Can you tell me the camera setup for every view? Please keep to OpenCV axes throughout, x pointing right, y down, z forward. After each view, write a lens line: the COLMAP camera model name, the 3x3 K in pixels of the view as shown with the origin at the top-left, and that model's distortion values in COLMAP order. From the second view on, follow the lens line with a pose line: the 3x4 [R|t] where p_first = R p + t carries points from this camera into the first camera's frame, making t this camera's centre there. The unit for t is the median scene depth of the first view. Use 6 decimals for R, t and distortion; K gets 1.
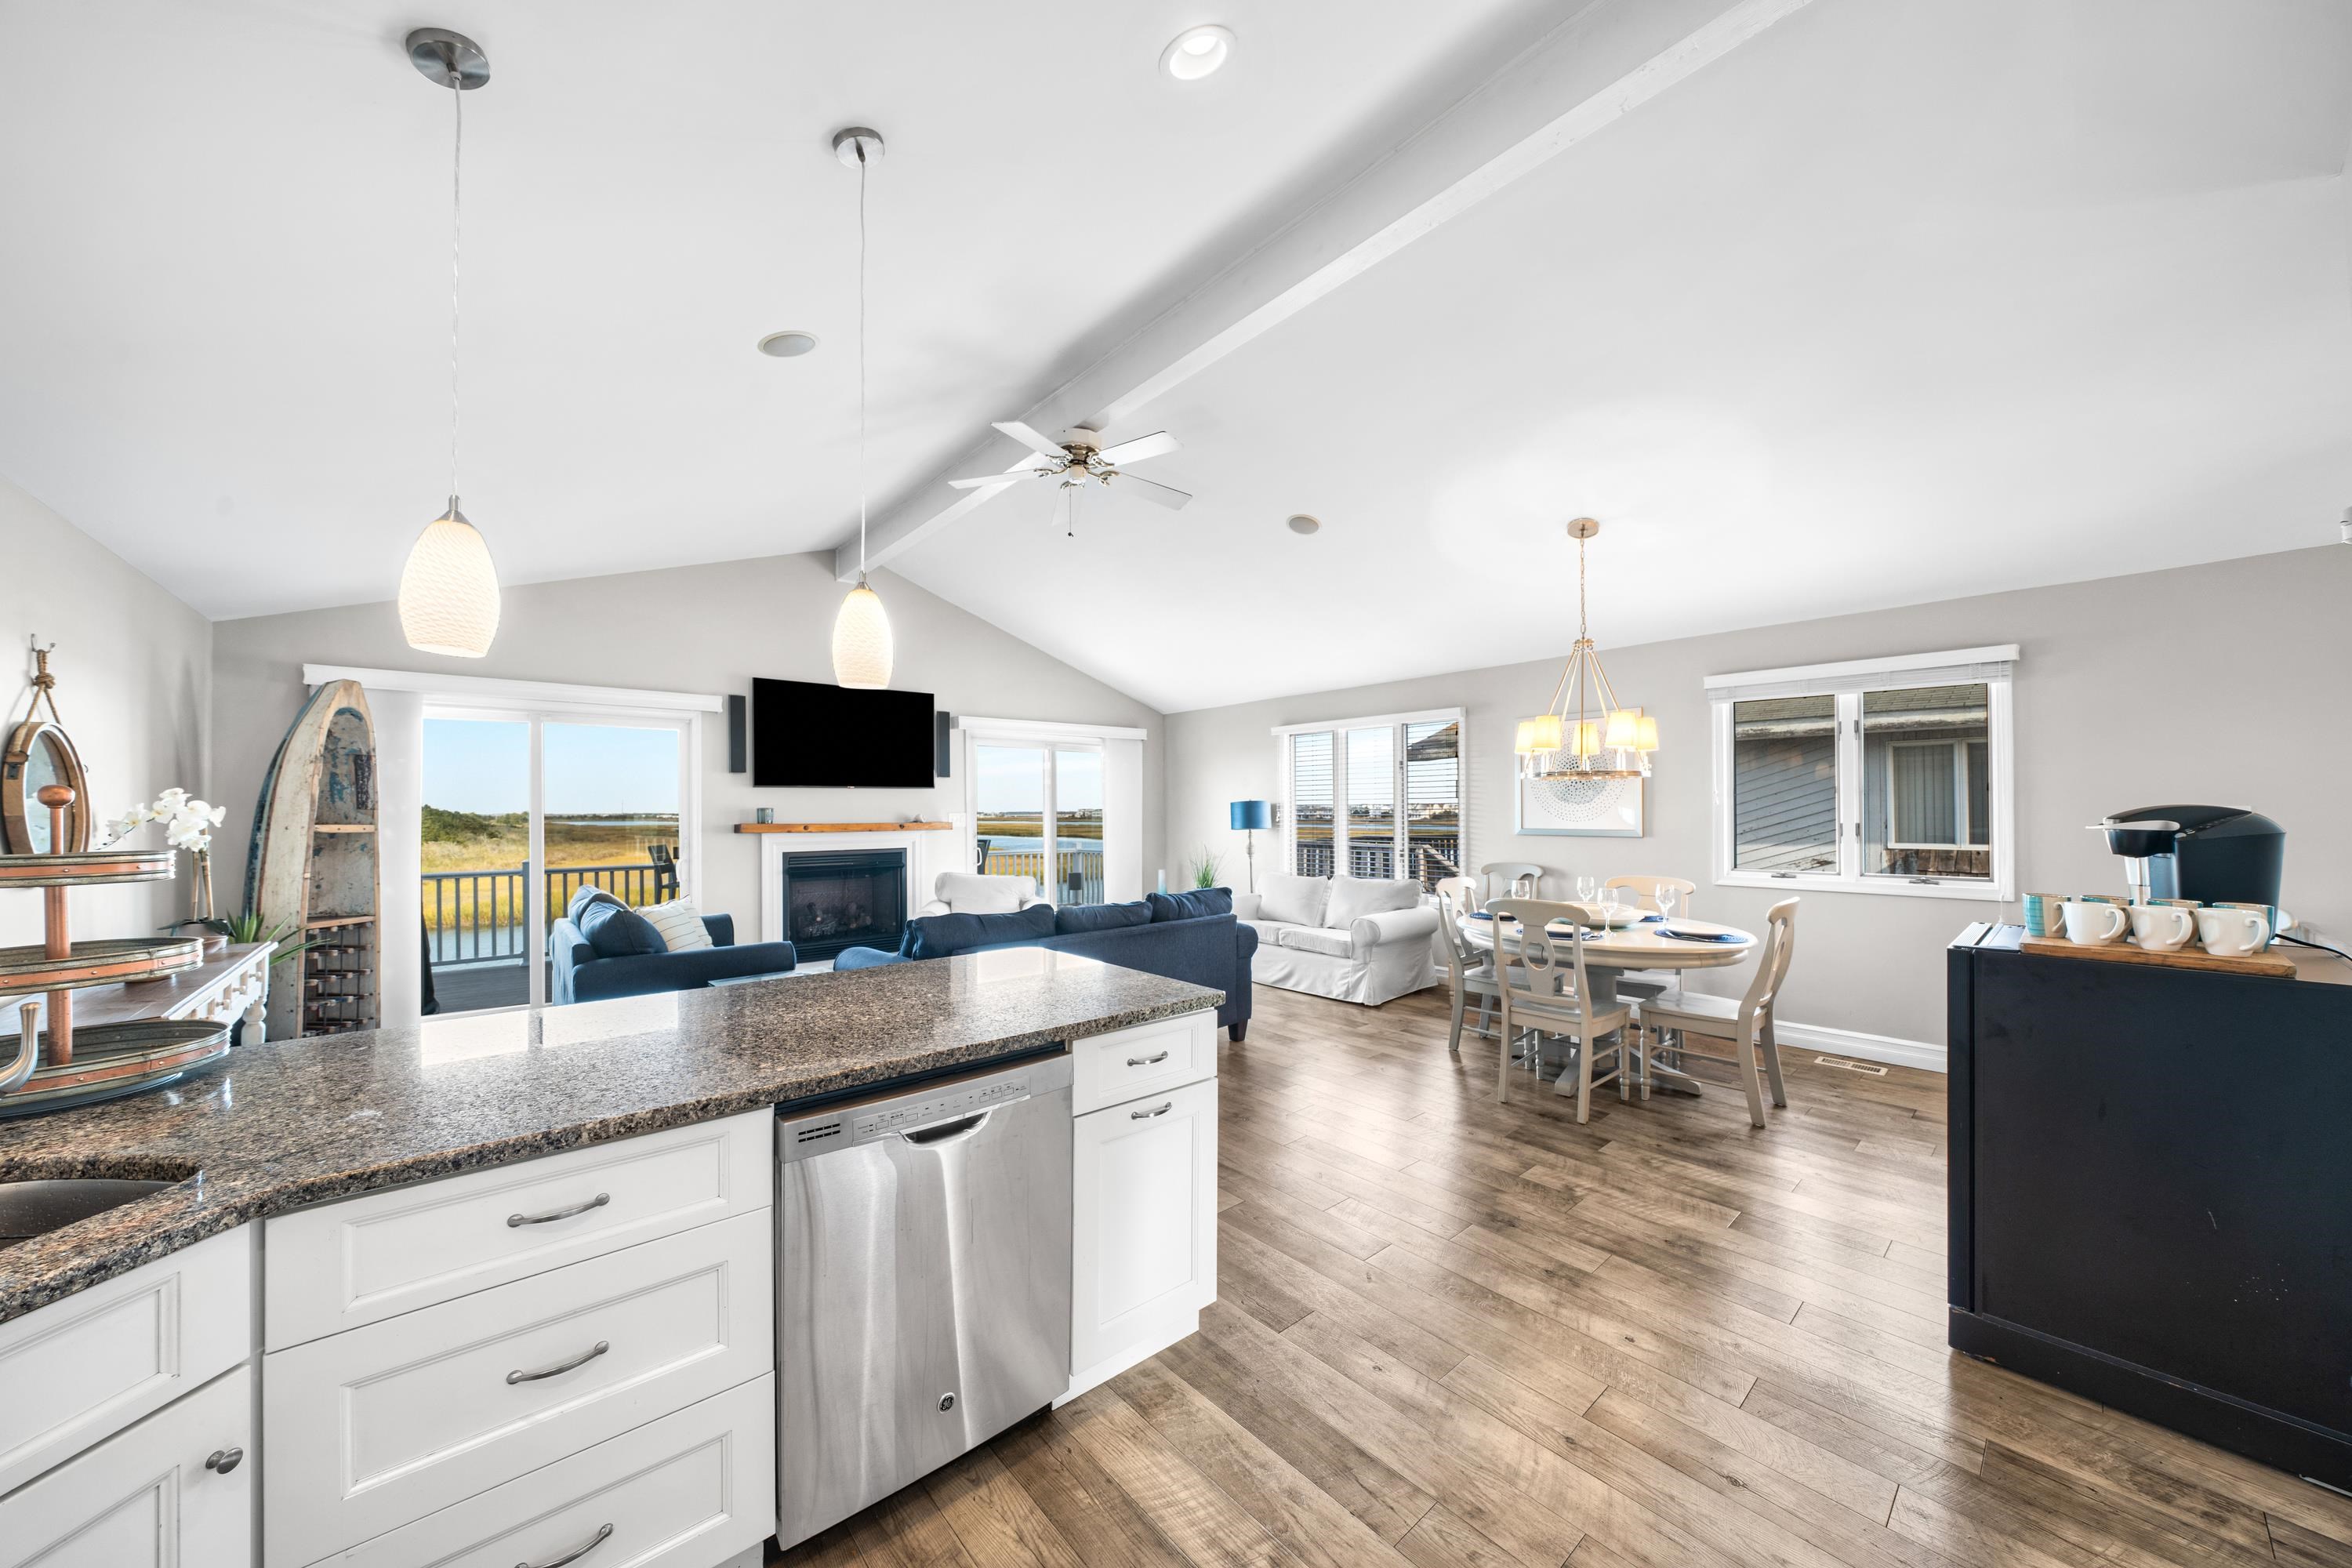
lens RADIAL K [[802.9, 0, 1169.4], [0, 802.9, 806.1], [0, 0, 1]] dist [-0.004654, -0.000133]
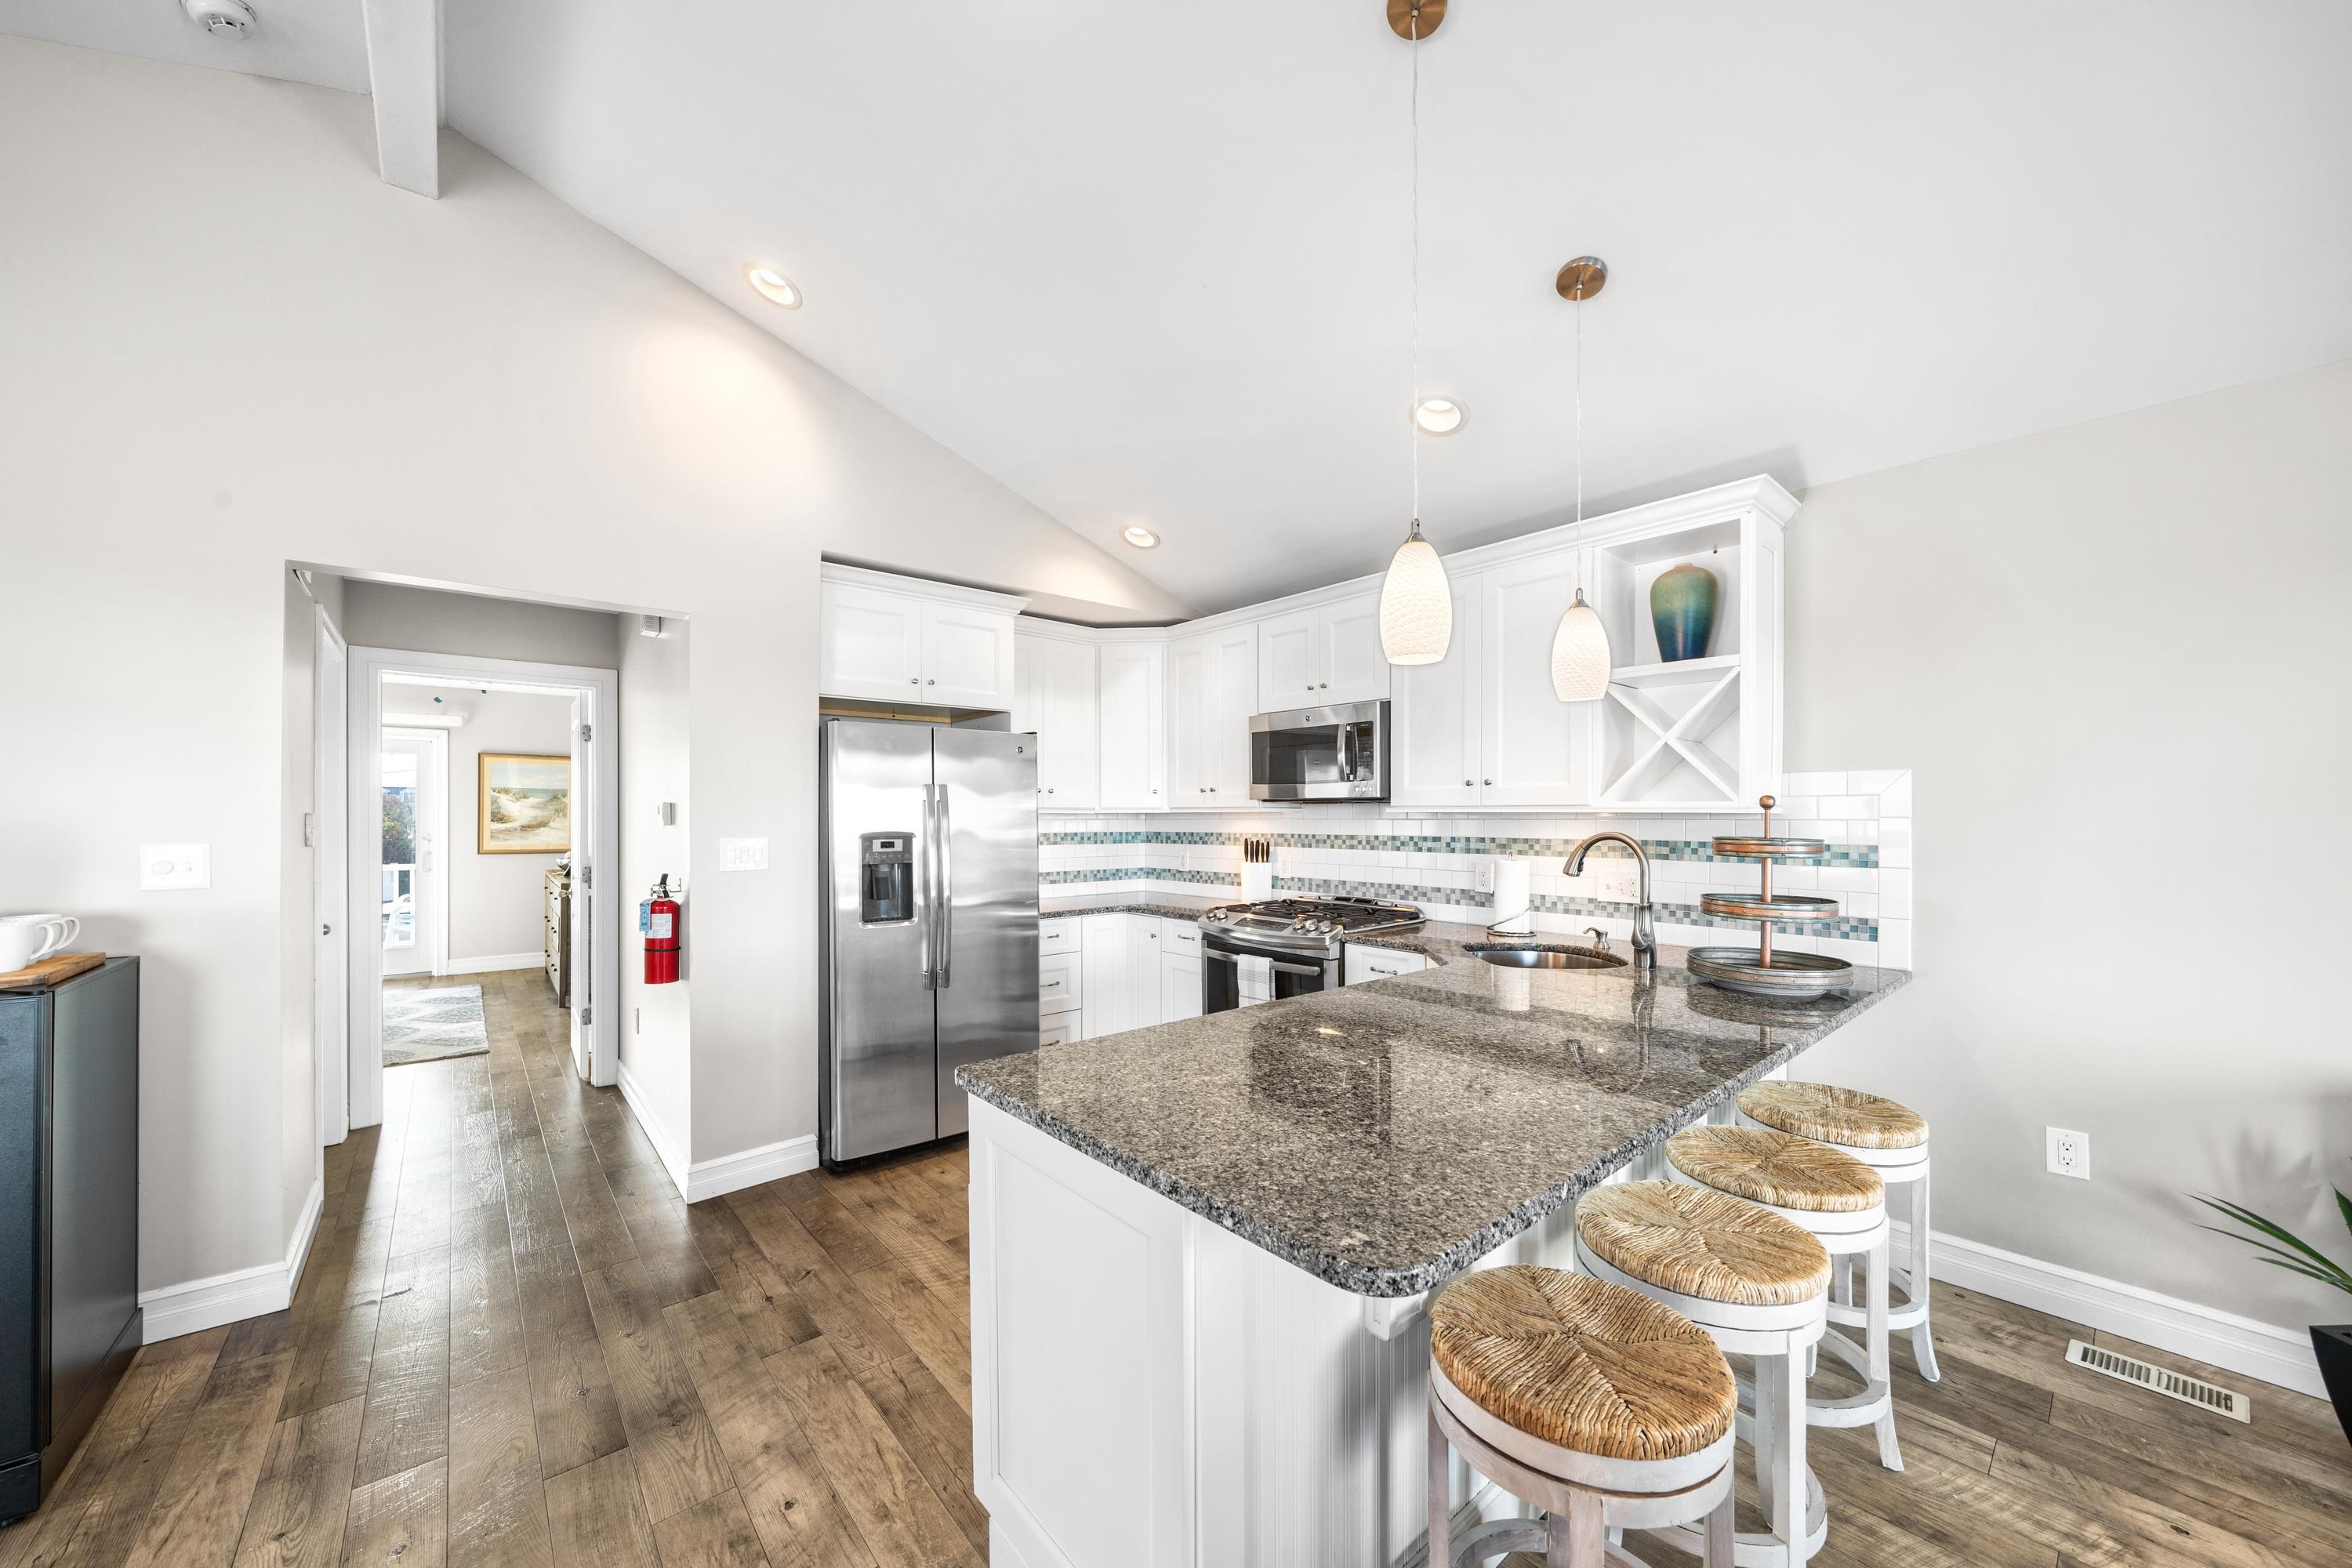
lens RADIAL K [[845.9, 0, 1170.9], [0, 845.9, 817.6], [0, 0, 1]] dist [-0.000585, 0.000362]
pose [[-0.999977, 0.006417, 0.002397, -0.049872], [0.006402, 0.999960, -0.006241, 0.005203], [-0.002437, -0.006225, -0.999978, 0.645289]]
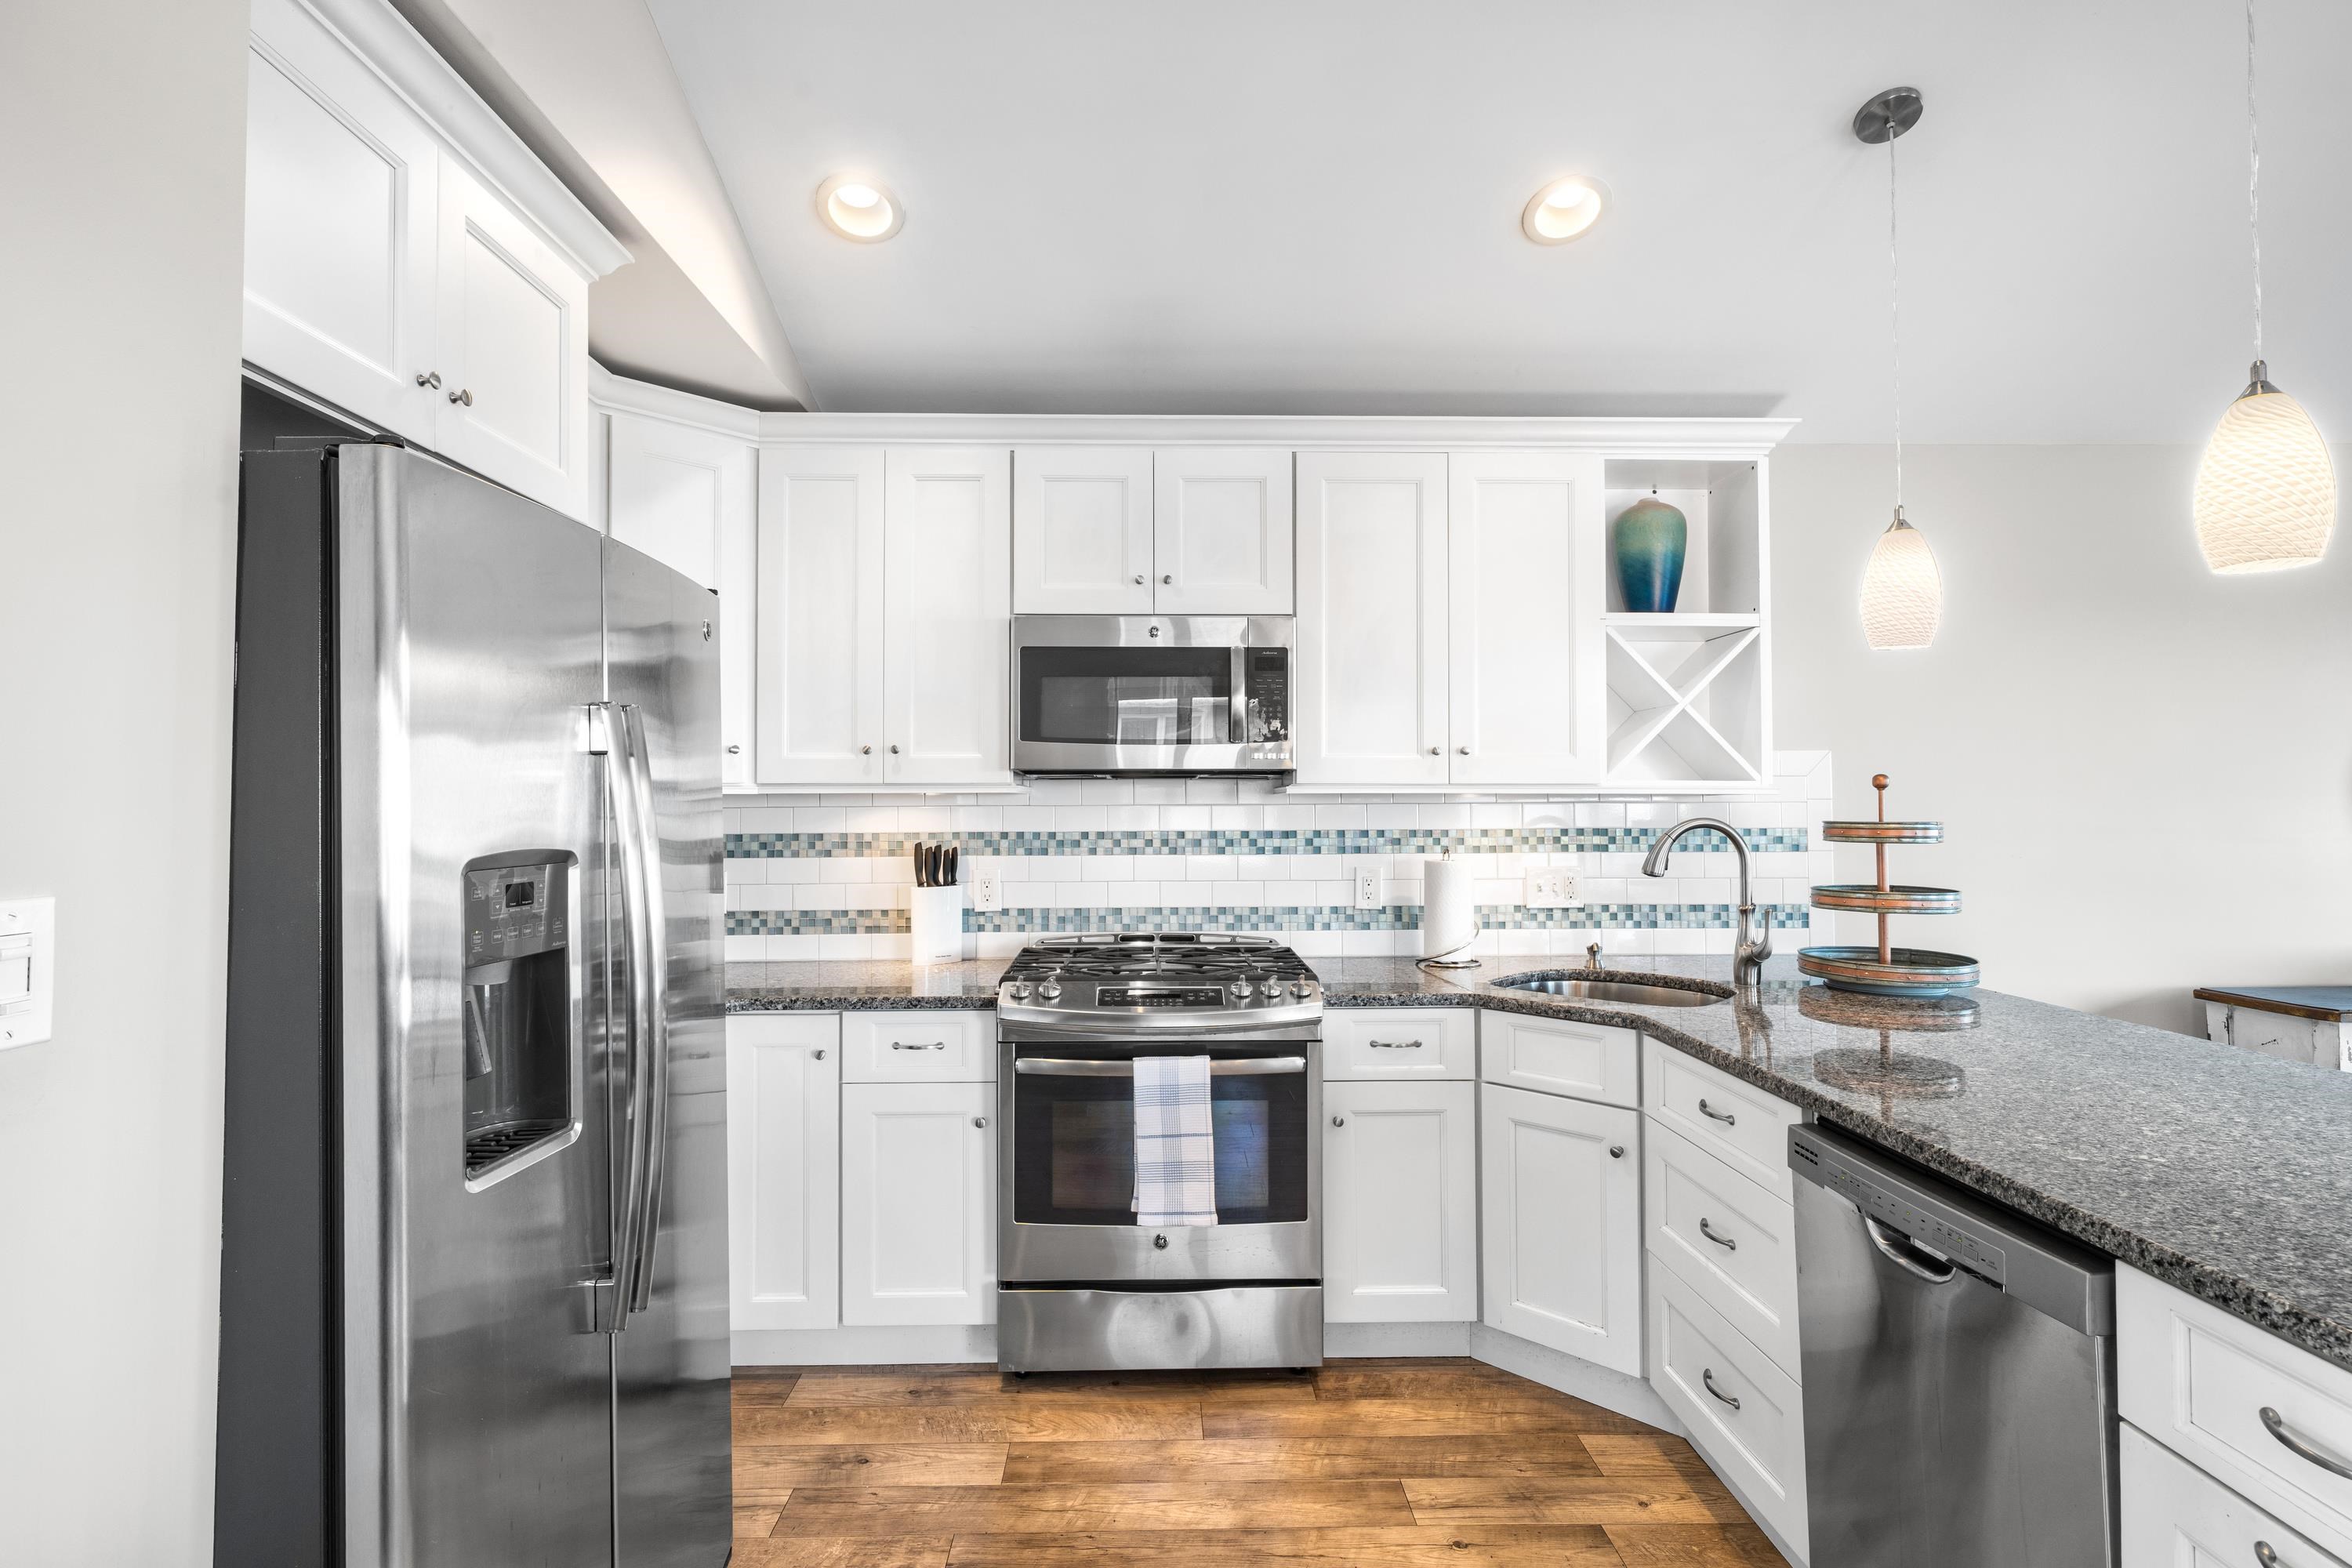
lens RADIAL K [[1151.2, 0, 1171.2], [0, 1151.2, 786.7], [0, 0, 1]] dist [-0.000403, -0.000465]
pose [[-0.632530, -0.002455, -0.774532, 0.247469], [0.012686, 0.999828, -0.013530, 0.001819], [0.774432, -0.018384, -0.632390, 0.313252]]
